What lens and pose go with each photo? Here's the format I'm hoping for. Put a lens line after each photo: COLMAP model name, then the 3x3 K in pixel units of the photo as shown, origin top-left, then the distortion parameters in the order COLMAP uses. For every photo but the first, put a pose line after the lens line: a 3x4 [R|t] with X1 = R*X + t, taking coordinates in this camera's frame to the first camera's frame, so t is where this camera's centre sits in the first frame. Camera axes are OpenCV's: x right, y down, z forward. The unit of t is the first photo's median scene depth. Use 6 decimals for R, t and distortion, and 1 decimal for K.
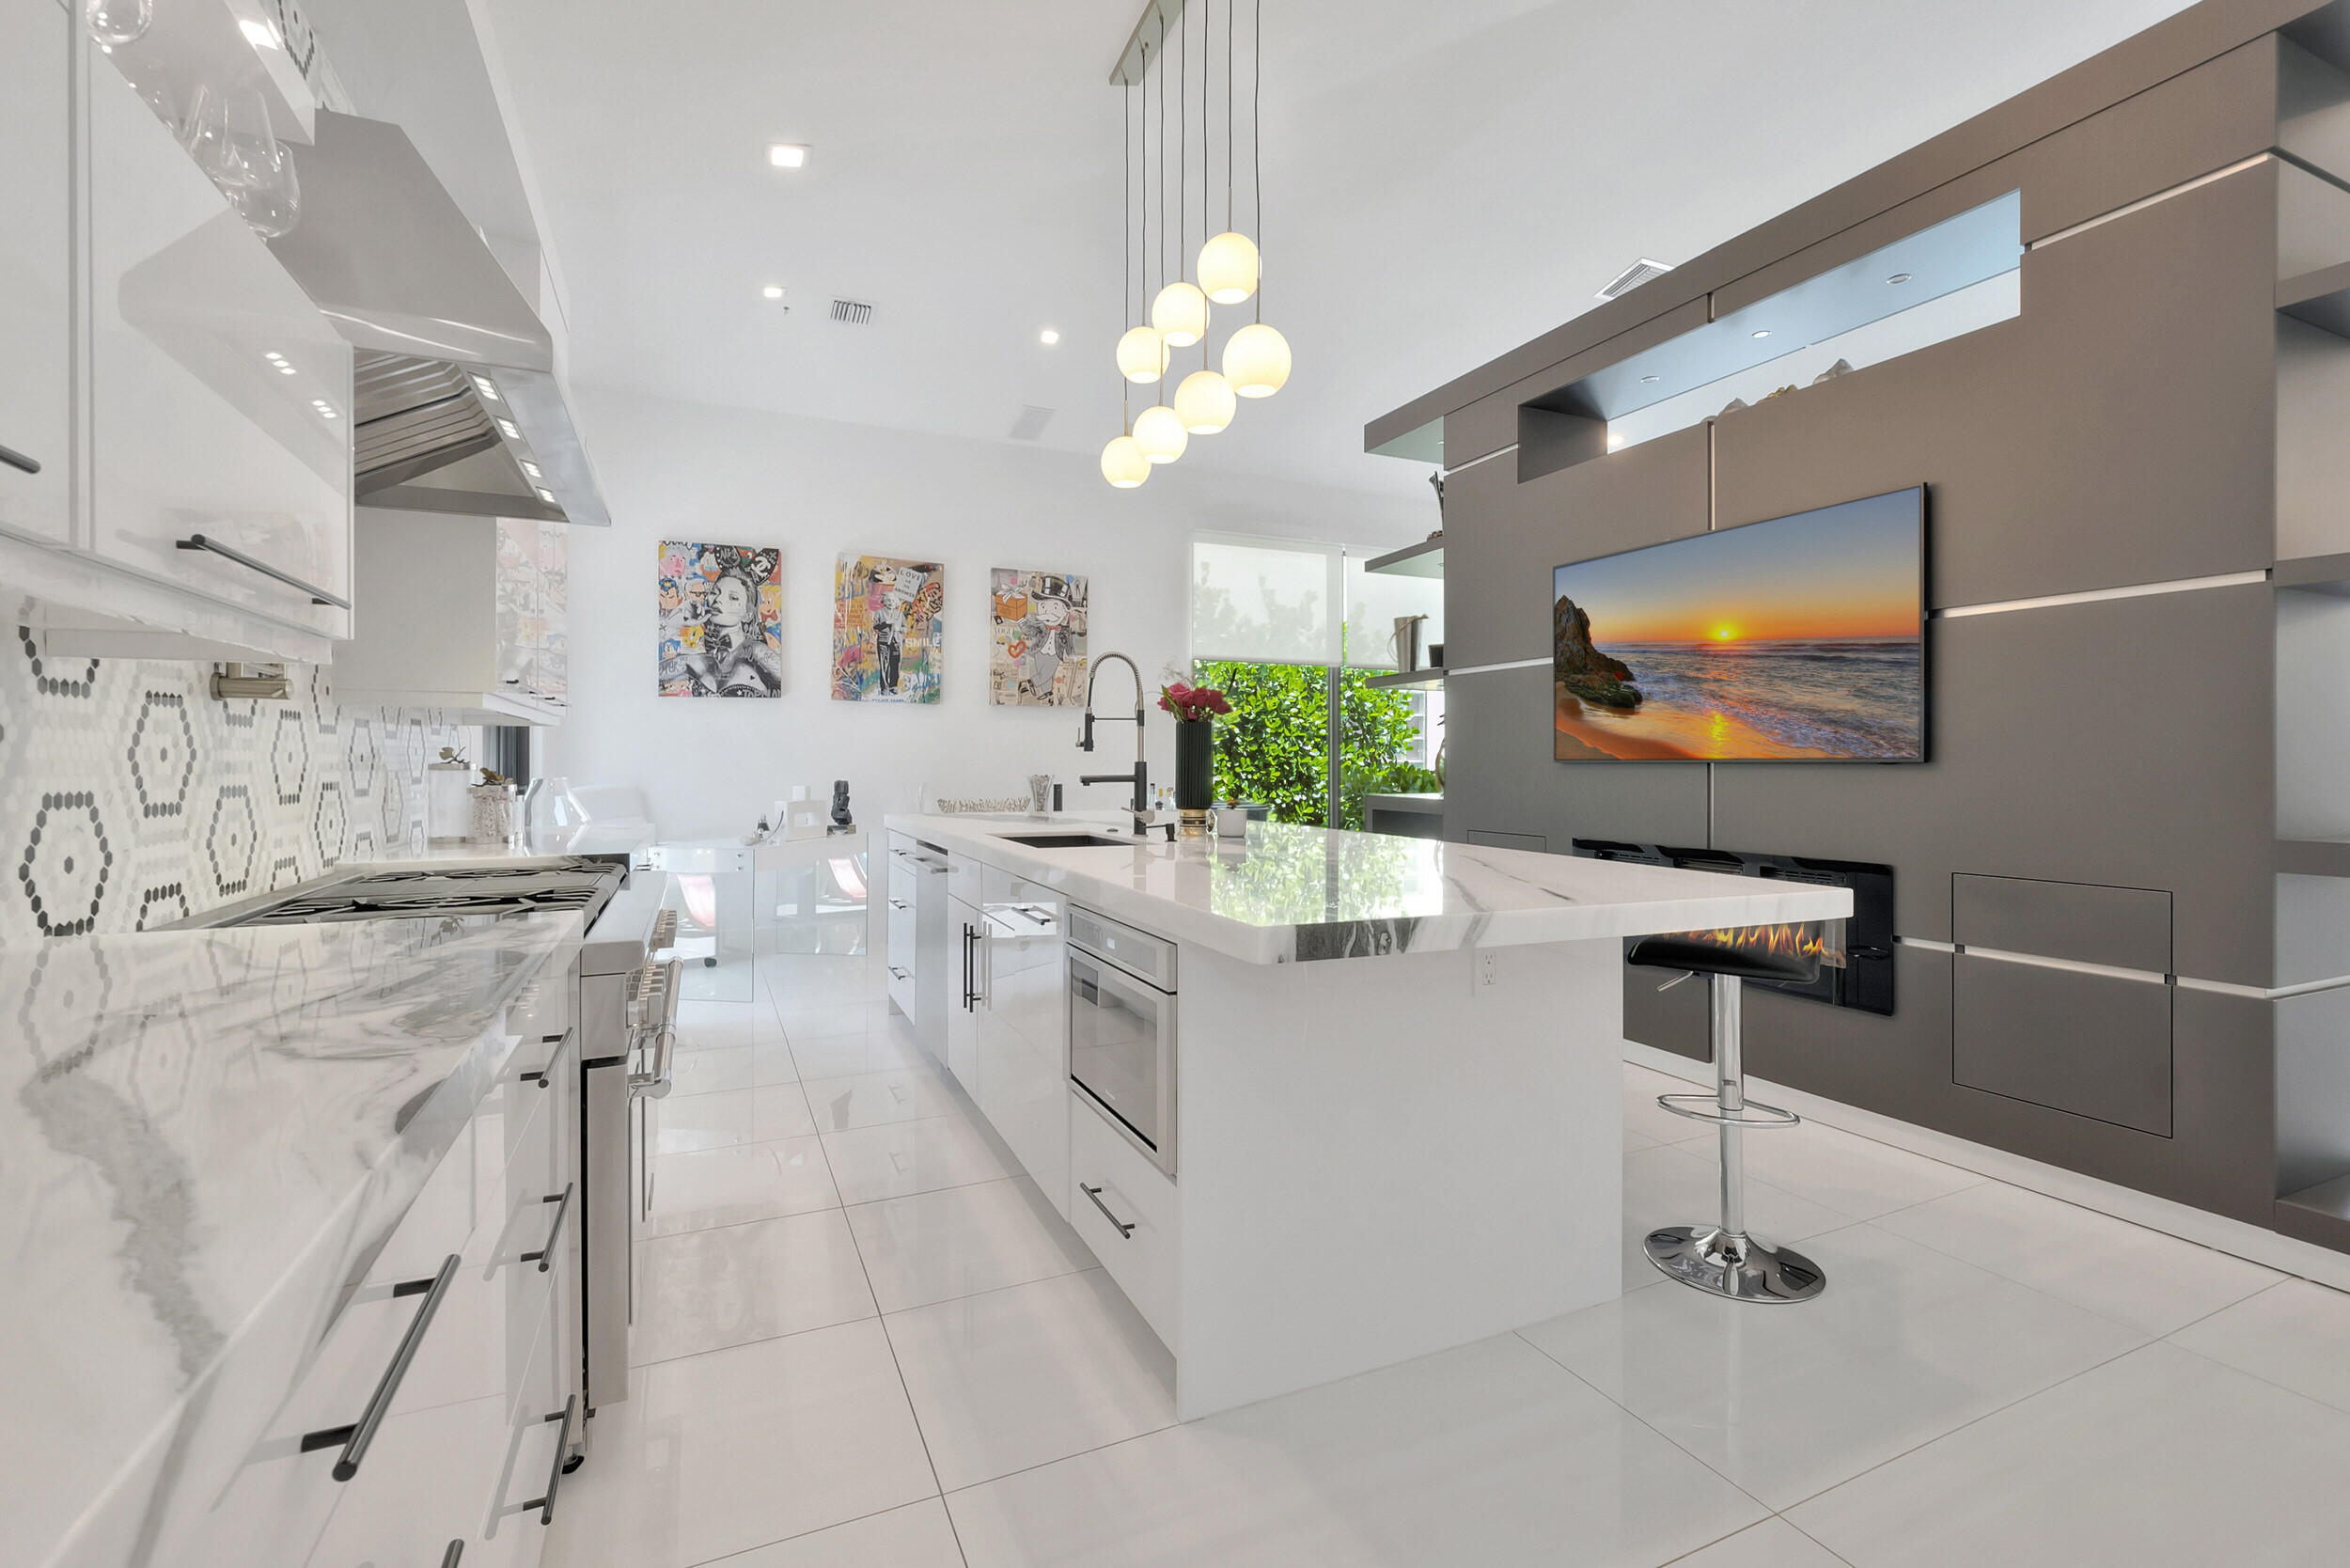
lens RADIAL K [[1039.8, 0, 1171.4], [0, 1039.8, 756.5], [0, 0, 1]] dist [-0.000847, -0.000756]
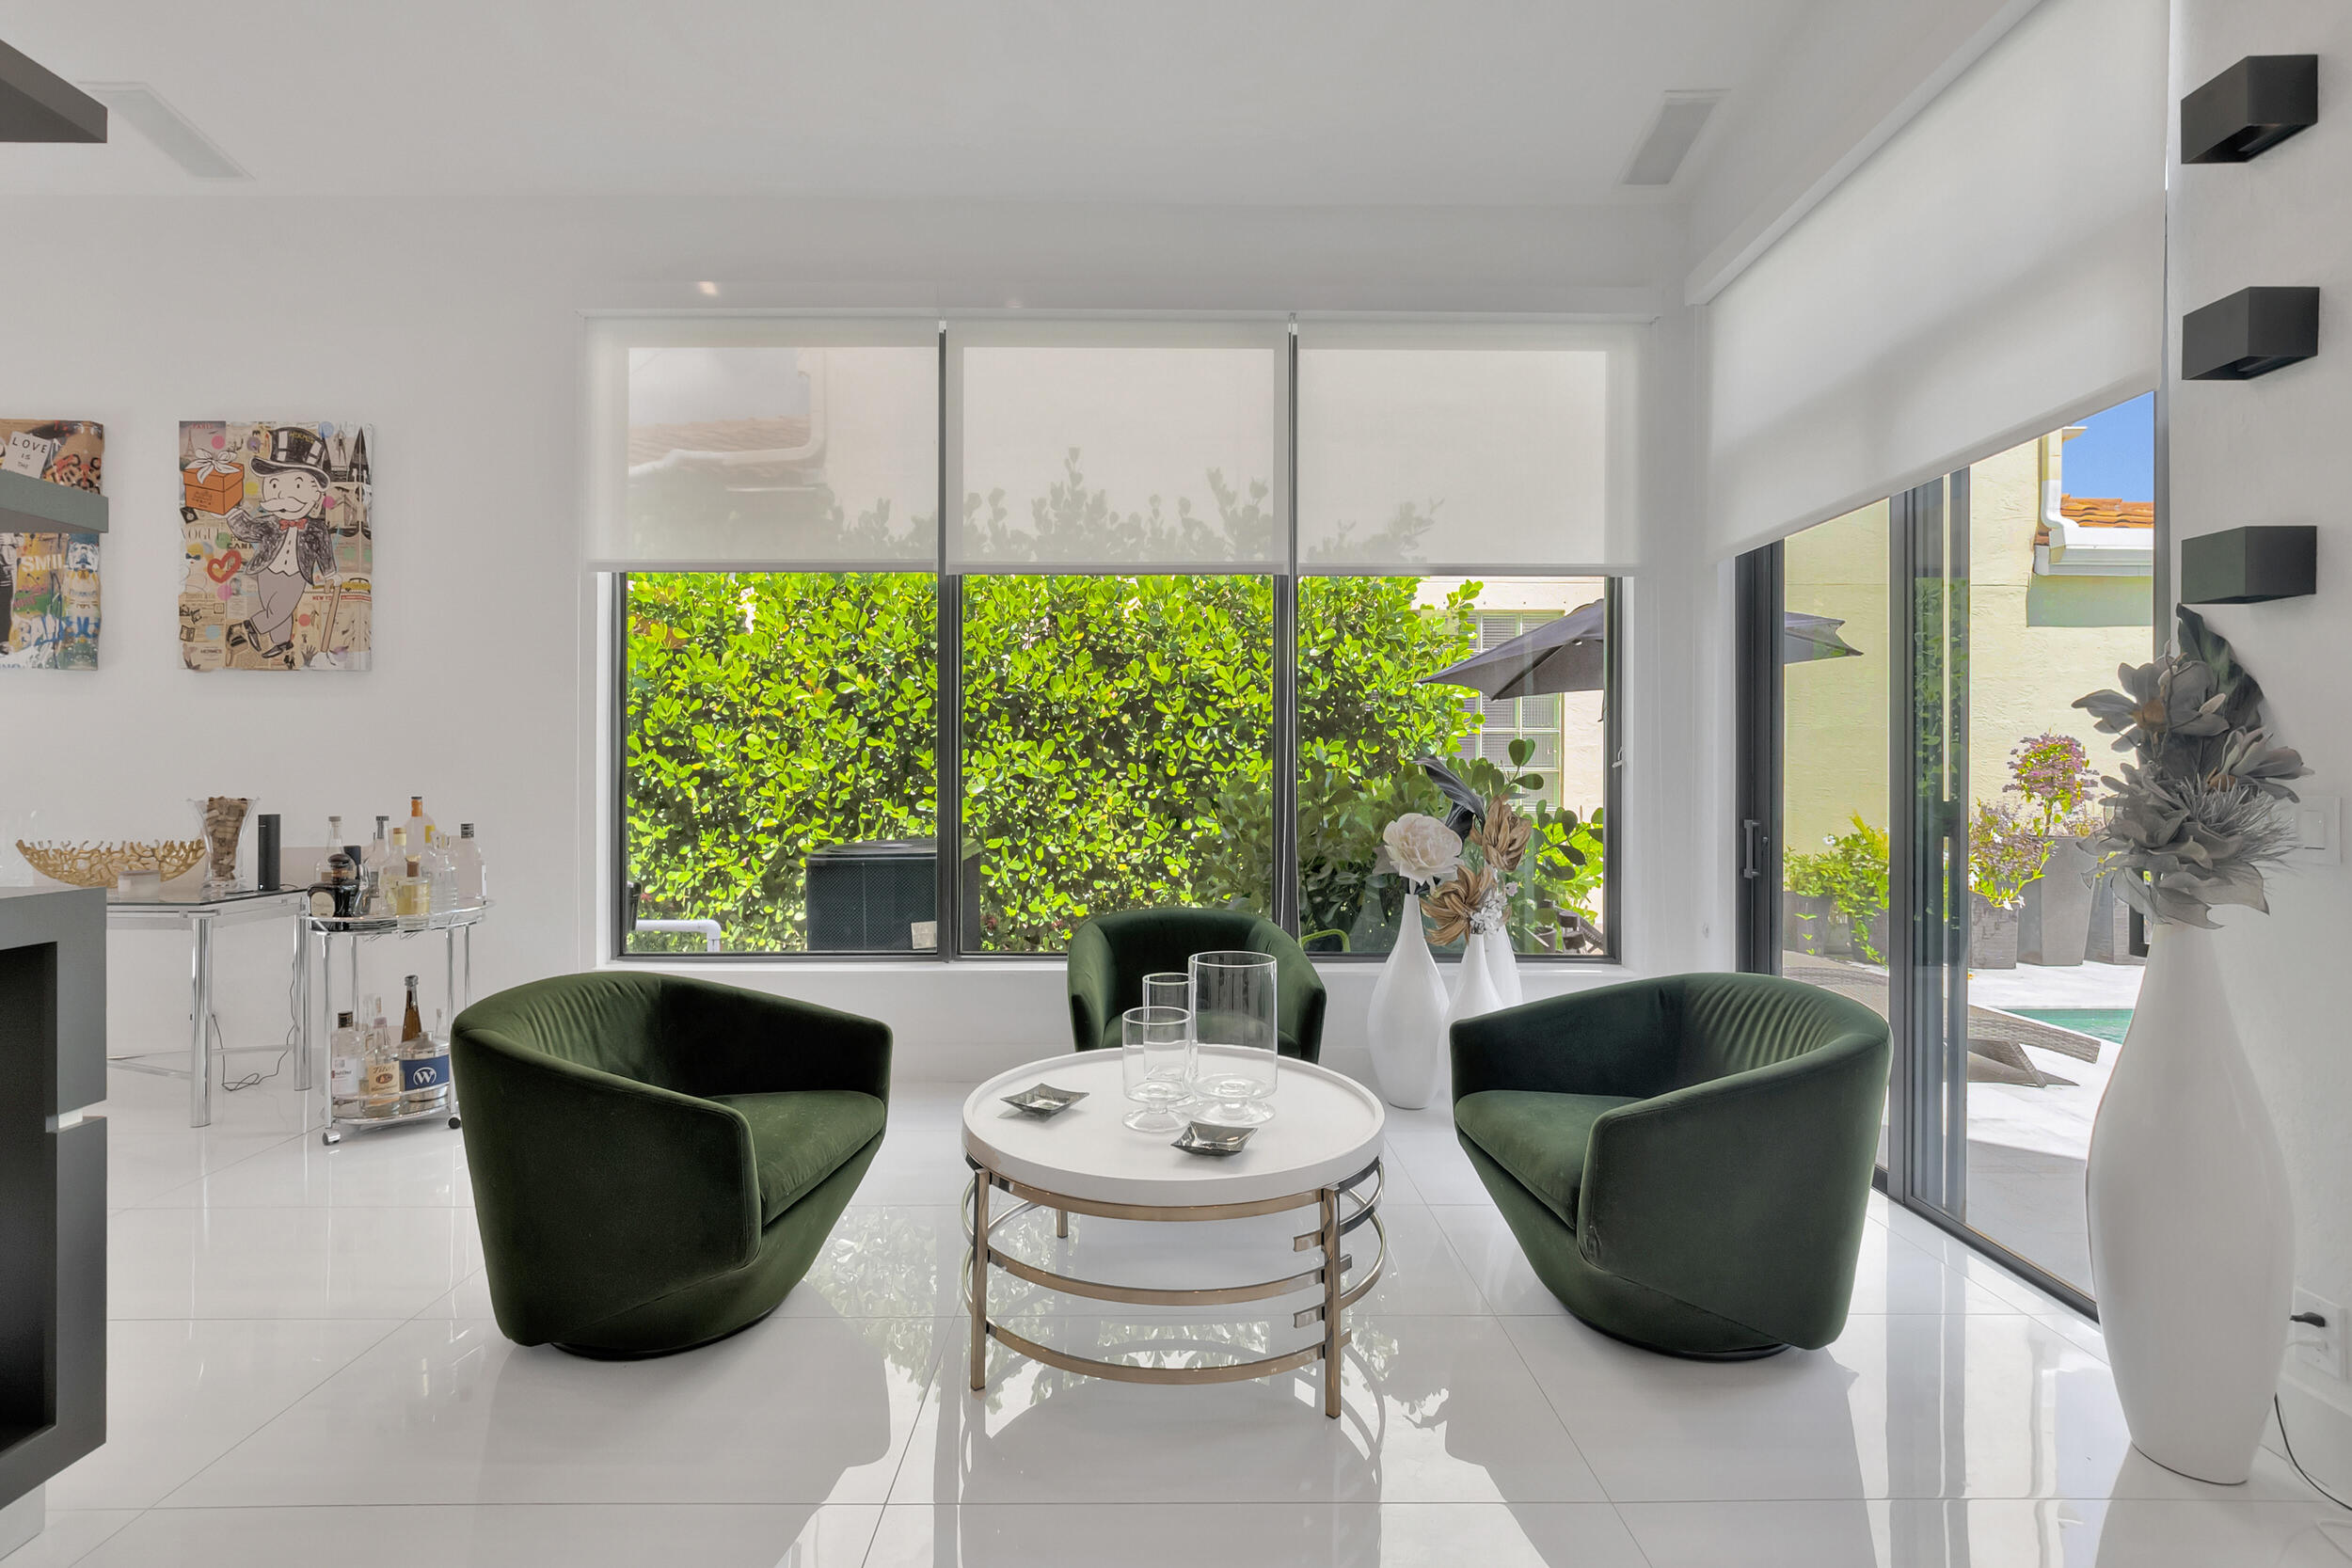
lens RADIAL K [[1061.8, 0, 1159.2], [0, 1061.8, 776.9], [0, 0, 1]] dist [-0.003779, 0.000031]
pose [[0.911457, 0.001098, -0.411395, 0.584493], [0.003612, 0.999937, 0.010673, 0.003879], [0.411380, -0.011214, 0.911395, 0.765506]]
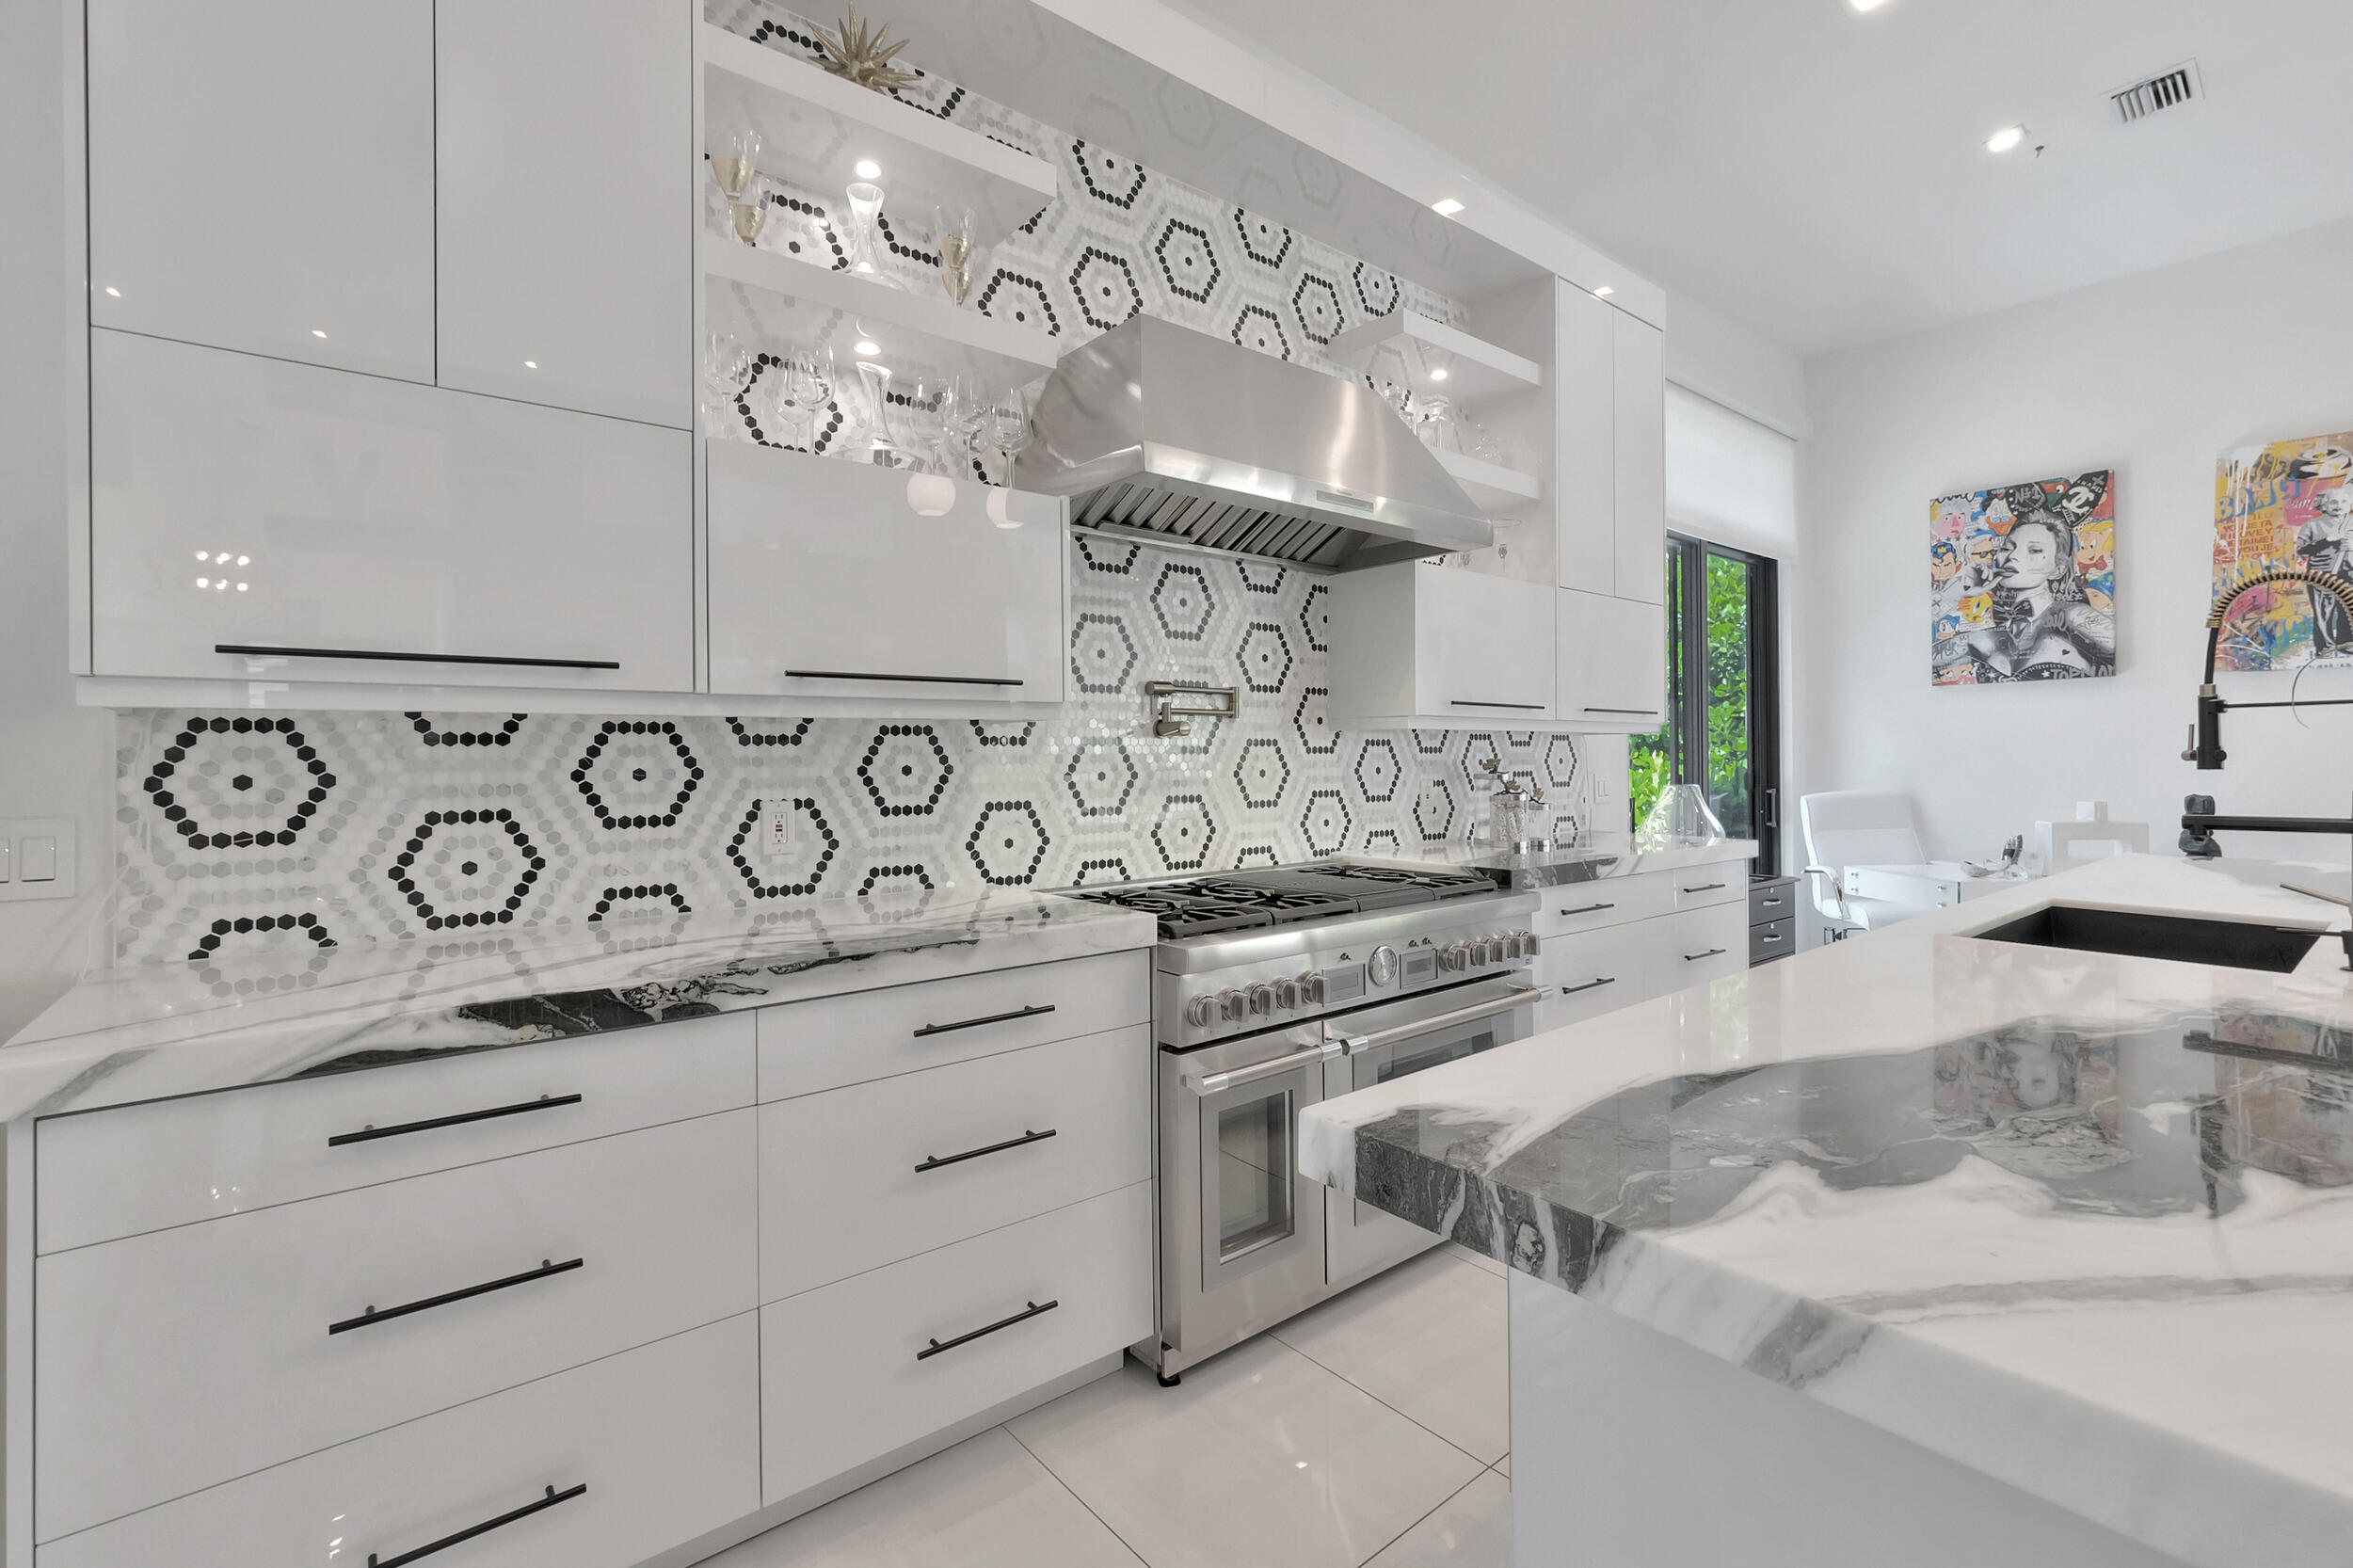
lens RADIAL K [[1041.1, 0, 1172.9], [0, 1041.1, 756.5], [0, 0, 1]] dist [-0.000847, -0.000756]
pose [[0.255247, 0.000049, -0.966876, 0.154179], [0.010106, 0.999945, 0.002719, -0.009424], [0.966823, -0.010466, 0.255233, 0.188645]]
